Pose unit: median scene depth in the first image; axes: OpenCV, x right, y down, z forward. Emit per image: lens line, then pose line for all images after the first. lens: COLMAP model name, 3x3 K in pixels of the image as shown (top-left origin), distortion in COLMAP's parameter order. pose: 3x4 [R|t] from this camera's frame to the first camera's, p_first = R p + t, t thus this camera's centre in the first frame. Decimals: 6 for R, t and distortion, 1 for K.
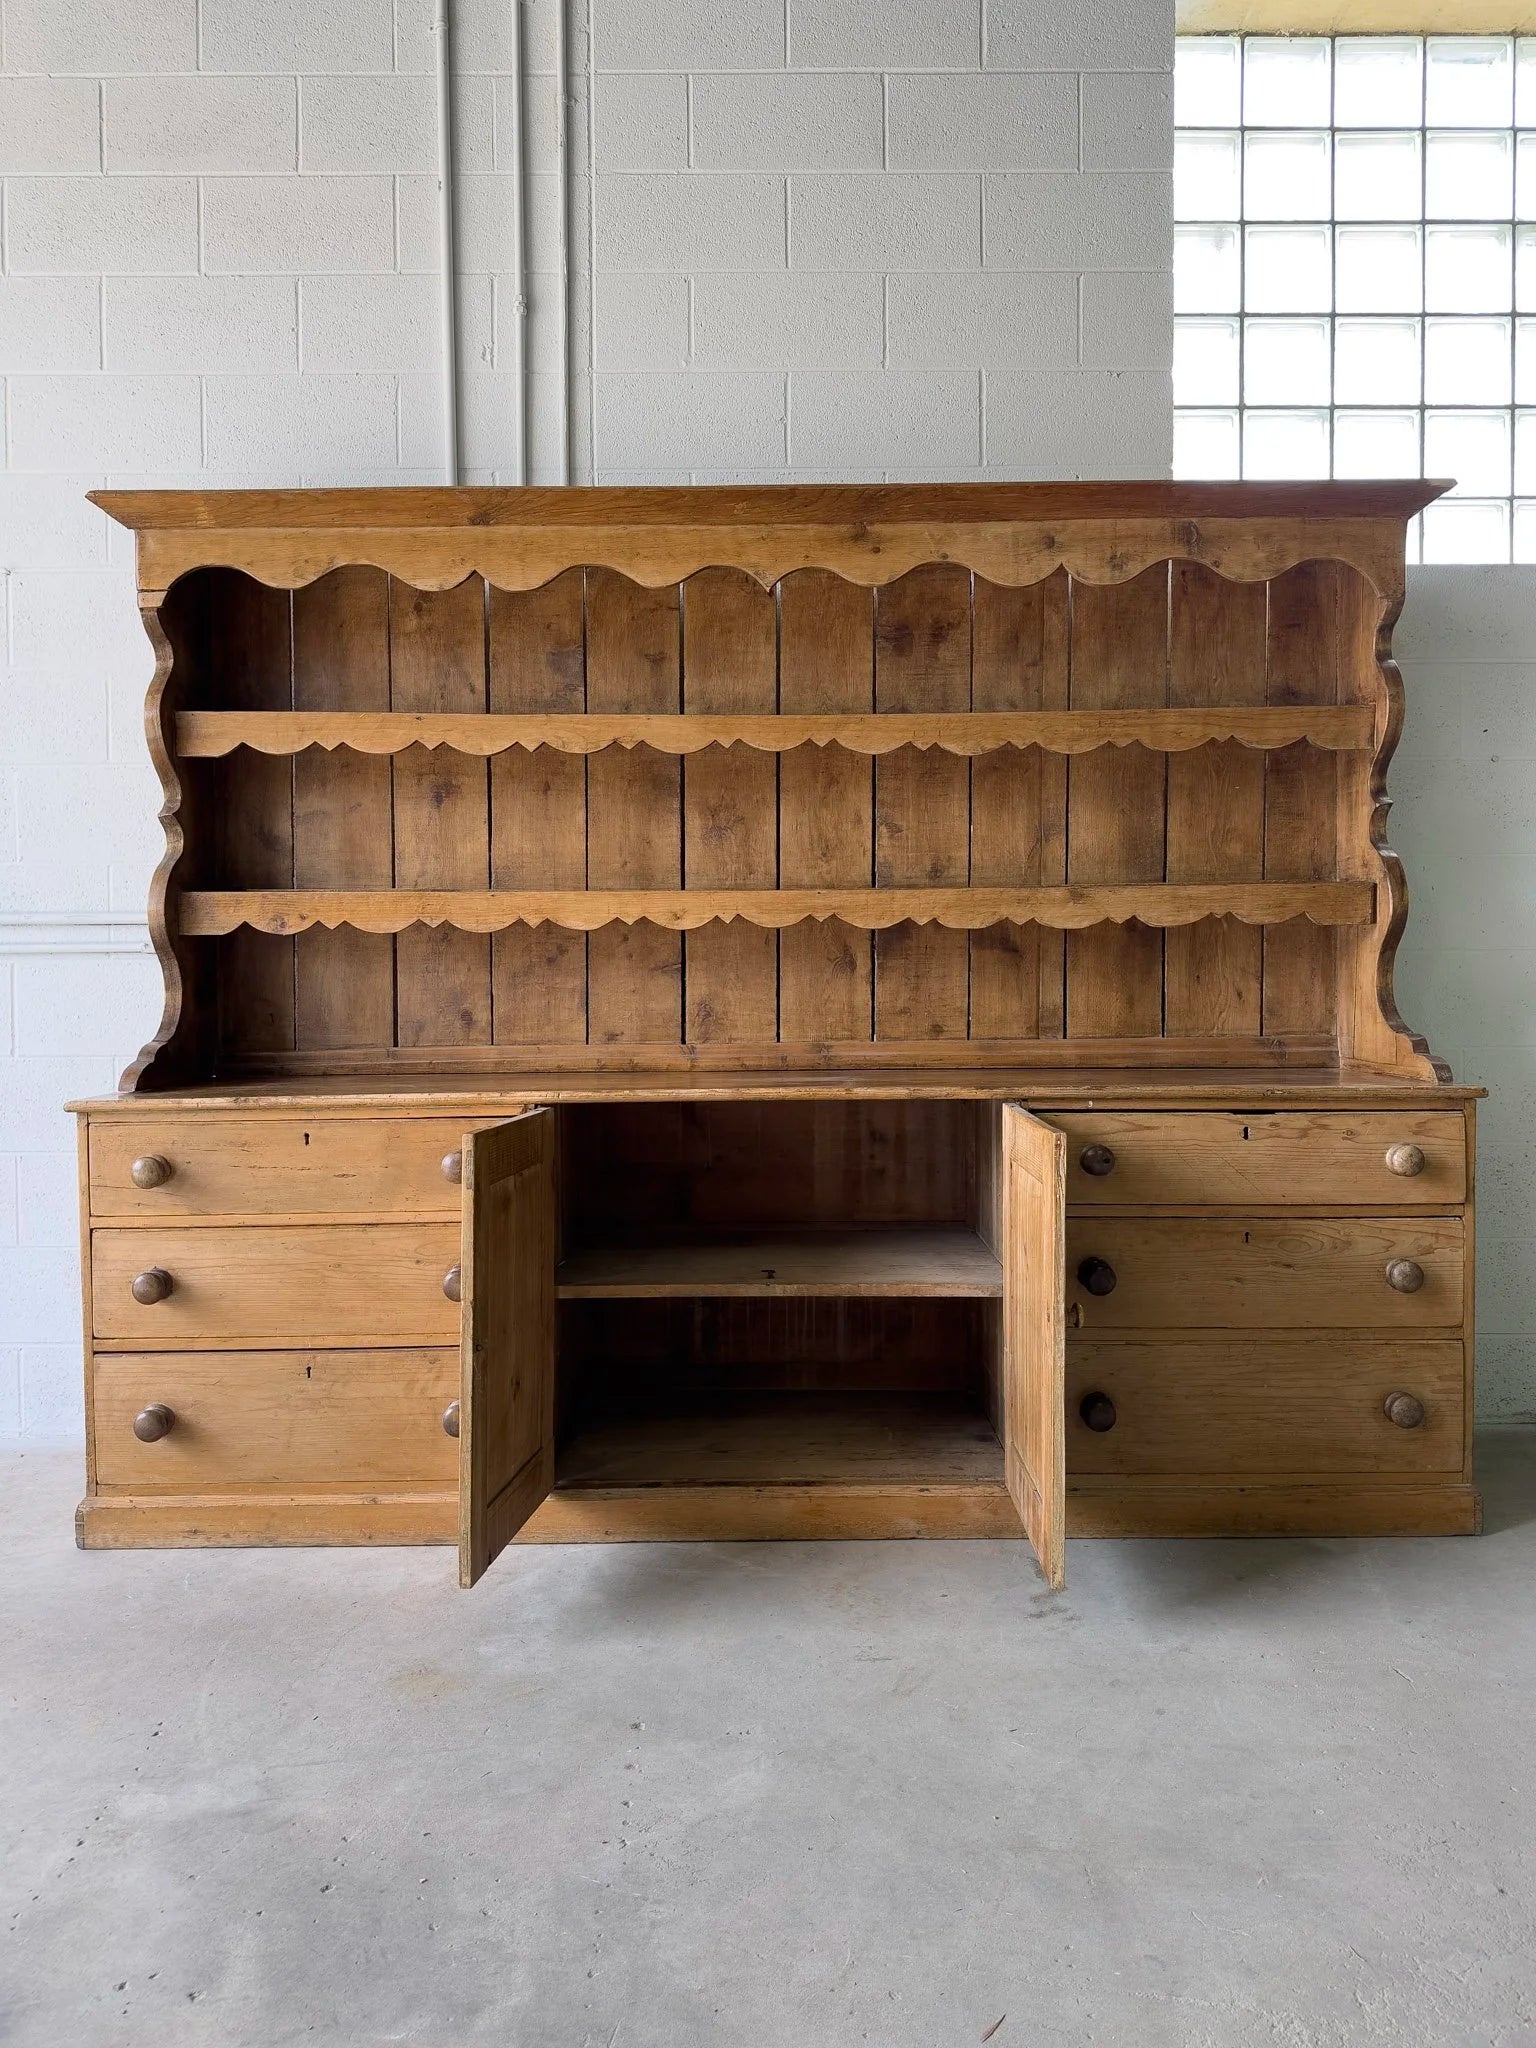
lens RADIAL K [[1387.9, 0, 782.1], [0, 1387.9, 1014.3], [0, 0, 1]] dist [0.146987, -0.315453]
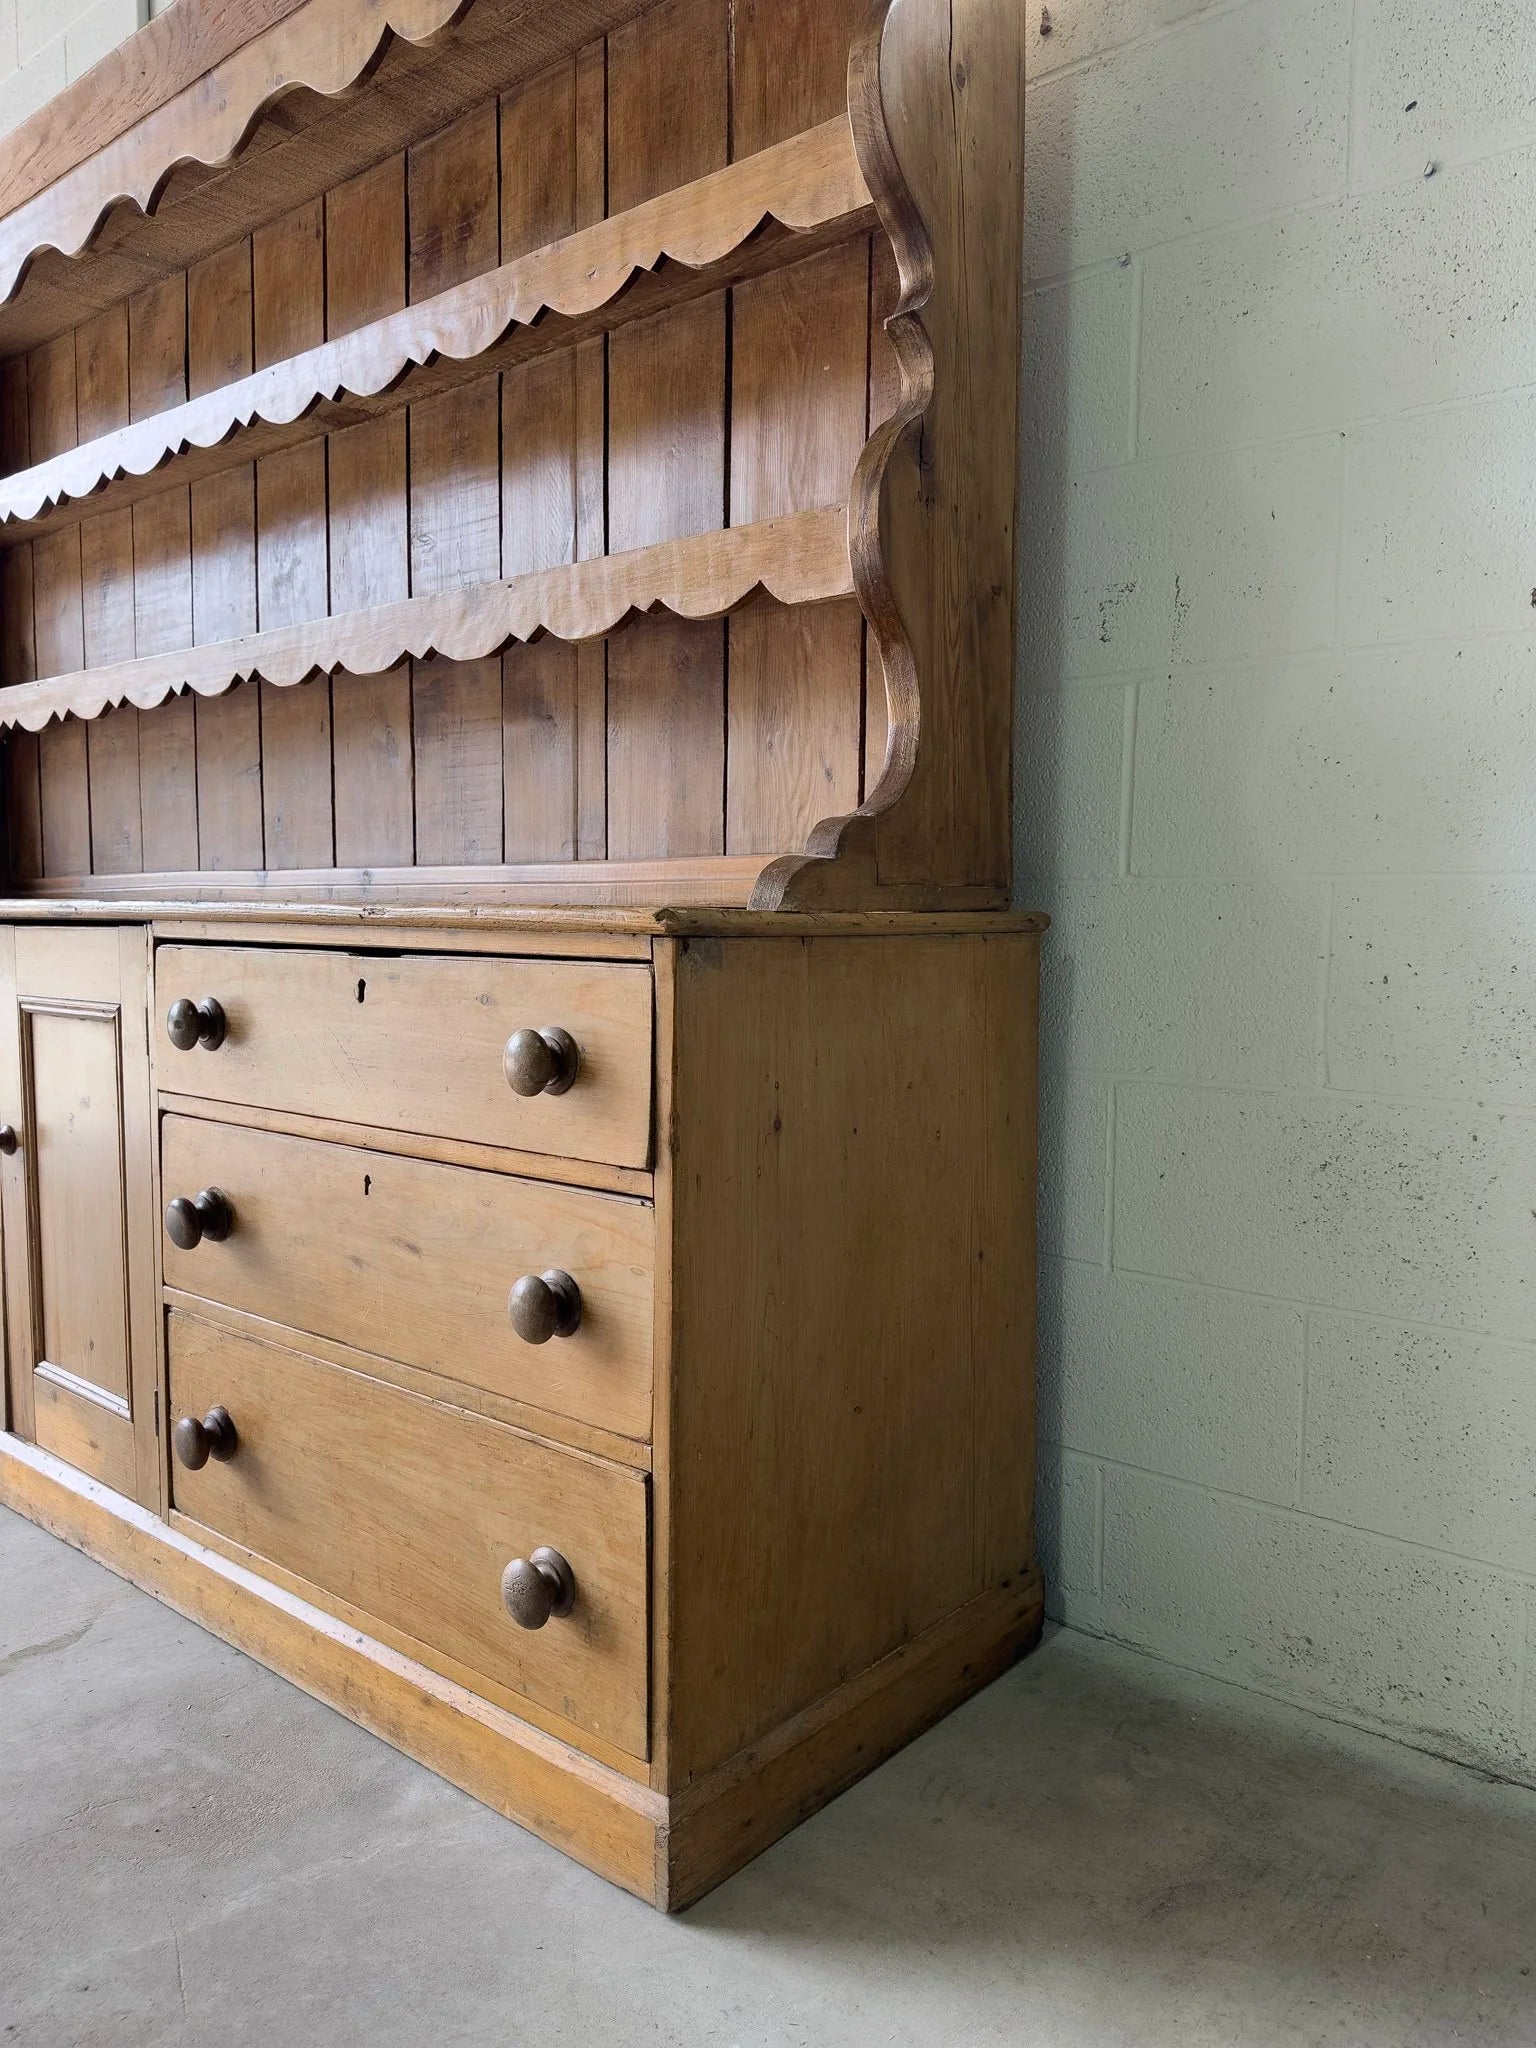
lens RADIAL K [[1421.4, 0, 768.0], [0, 1421.4, 1024.0], [0, 0, 1]] dist [0.155684, -0.287132]
pose [[0.760228, 0.063640, -0.646532, 0.704588], [-0.028997, 0.997523, 0.064092, 0.050629], [0.649009, -0.029977, 0.760190, 0.600711]]
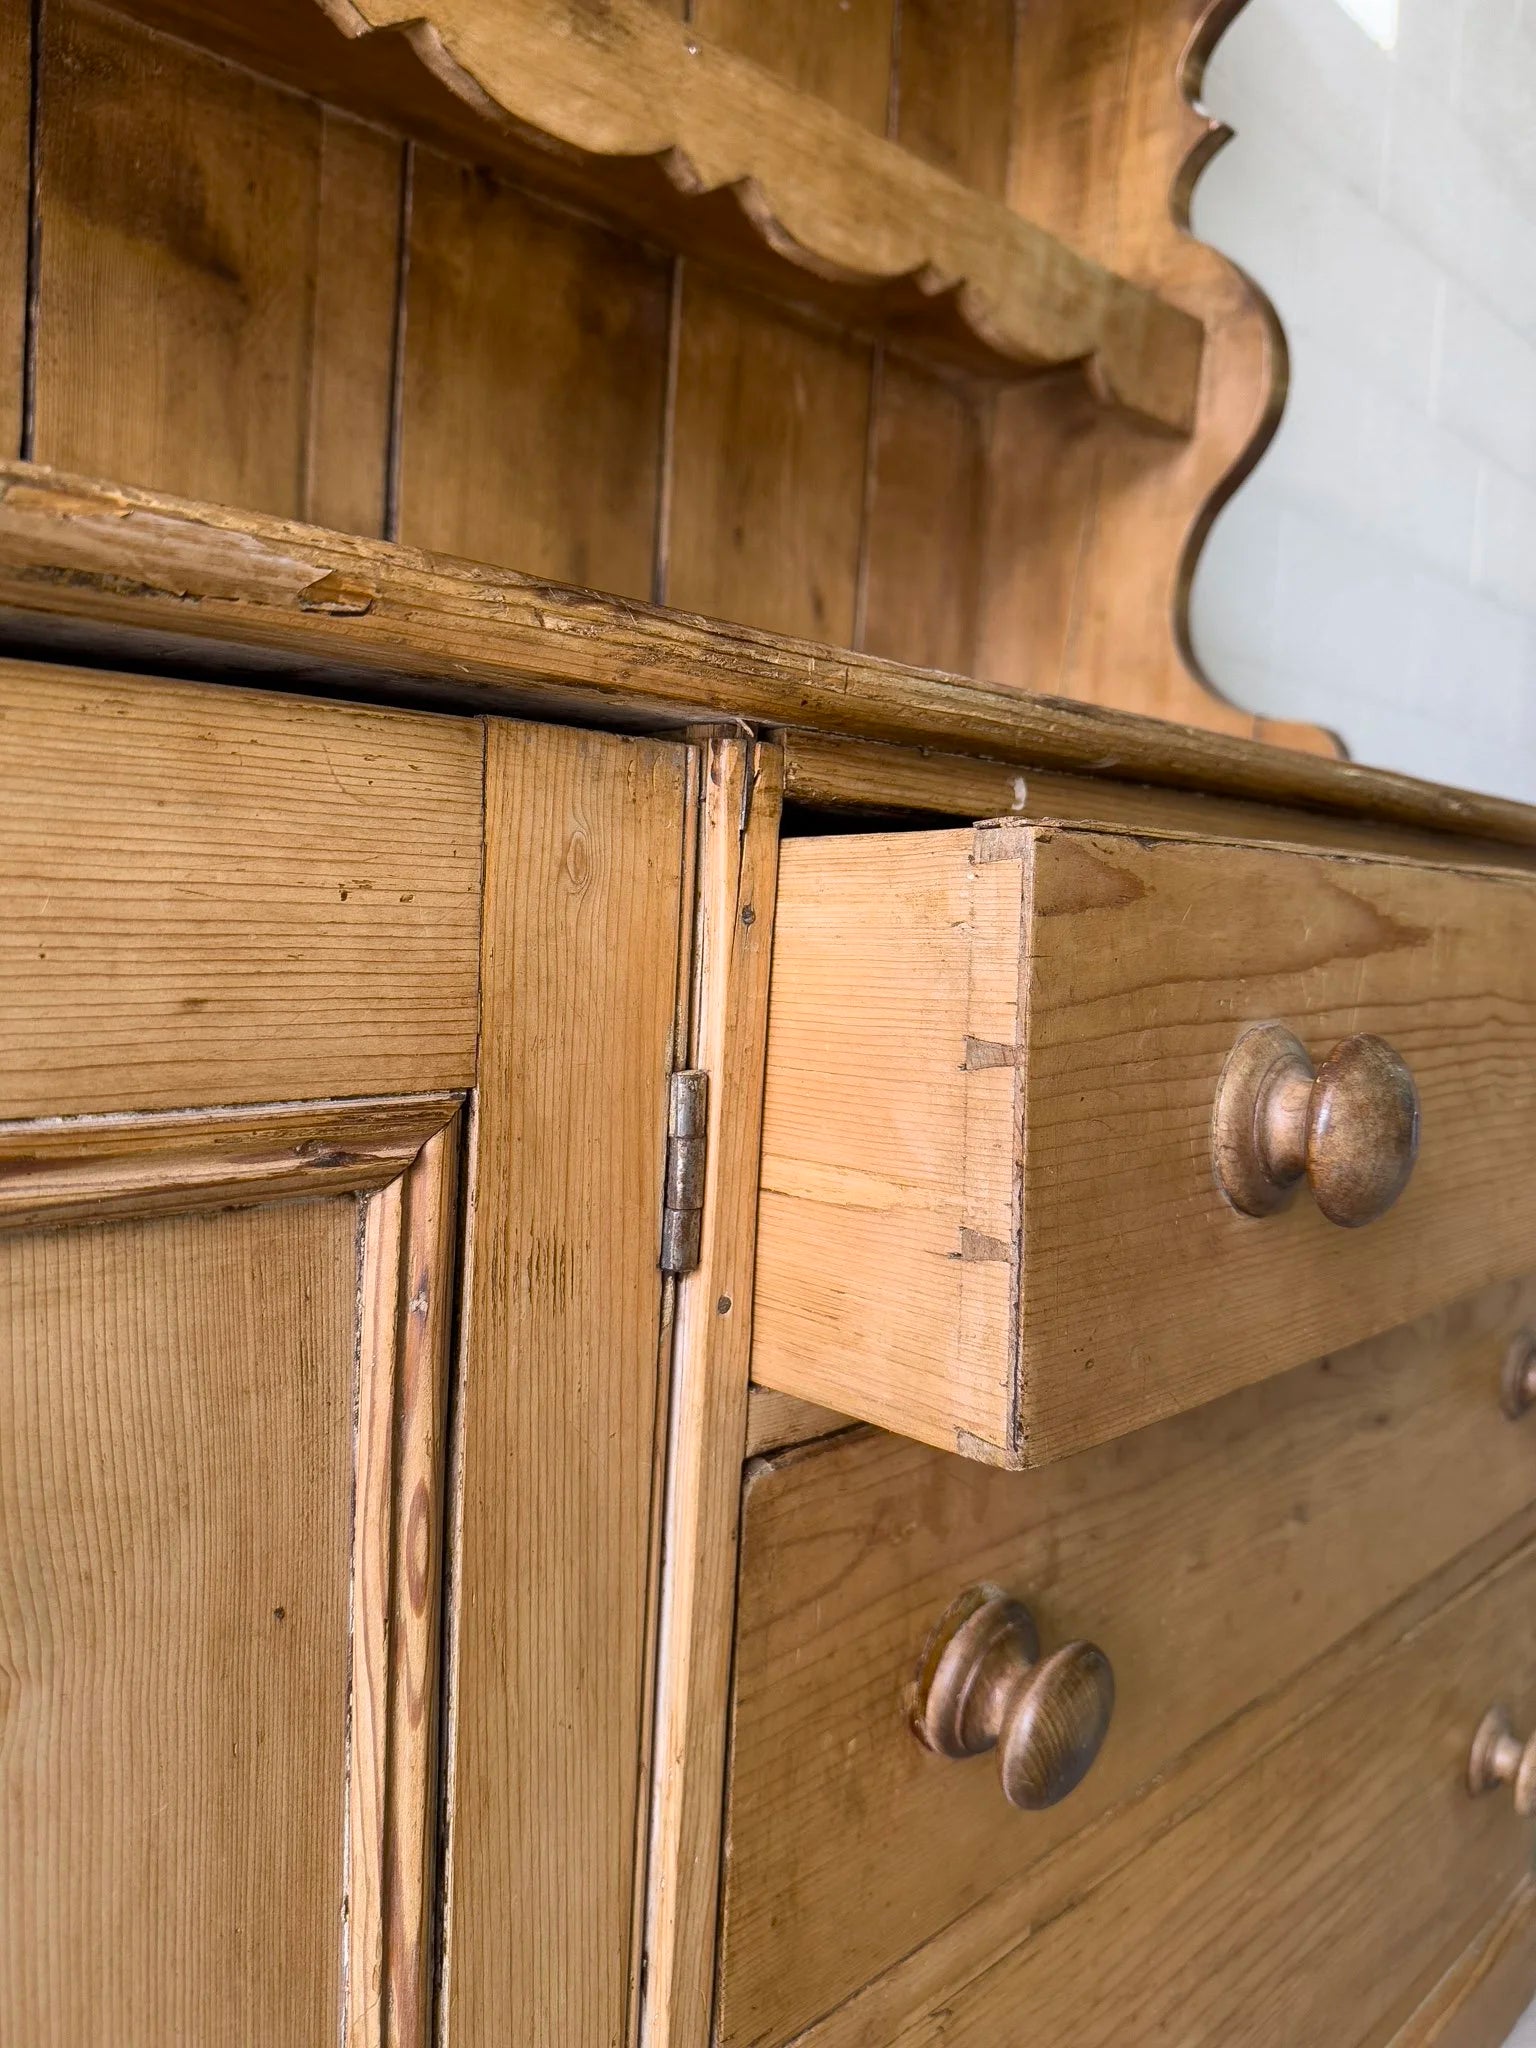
lens RADIAL K [[1469.9, 0, 770.1], [0, 1469.9, 1023.7], [0, 0, 1]] dist [-0.011204, -0.006162]
pose [[0.716710, -0.015973, 0.697188, 0.054440], [-0.038132, 0.997344, 0.062050, 0.074187], [-0.696328, -0.071057, 0.714198, 0.773775]]
